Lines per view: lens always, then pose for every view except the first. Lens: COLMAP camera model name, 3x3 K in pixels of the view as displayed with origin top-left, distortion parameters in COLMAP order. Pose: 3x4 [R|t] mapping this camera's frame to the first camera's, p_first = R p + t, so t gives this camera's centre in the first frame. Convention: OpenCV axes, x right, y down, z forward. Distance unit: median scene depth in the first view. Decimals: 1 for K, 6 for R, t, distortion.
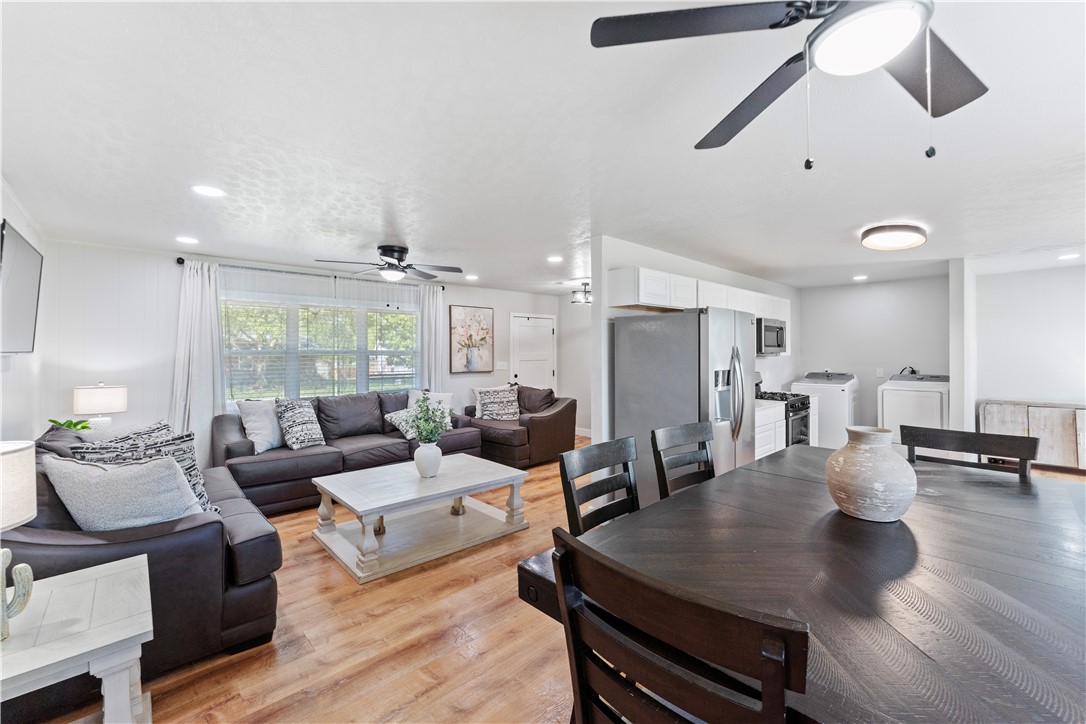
lens RADIAL K [[439.1, 0, 538.3], [0, 439.1, 348.0], [0, 0, 1]] dist [-0.000839, 0.000468]
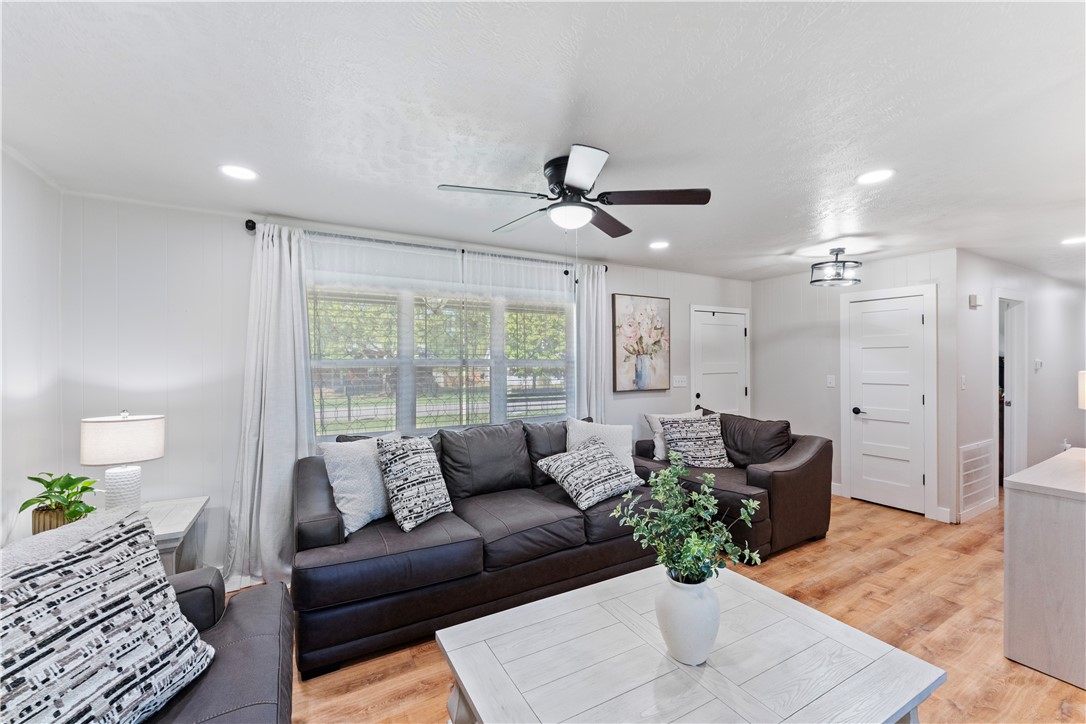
lens RADIAL K [[439.1, 0, 537.0], [0, 439.1, 361.5], [0, 0, 1]] dist [-0.000839, 0.000468]
pose [[0.972304, -0.000084, -0.233721, -0.170382], [0.002570, 0.999943, 0.010328, 0.001885], [0.233707, -0.010643, 0.972249, 0.324073]]
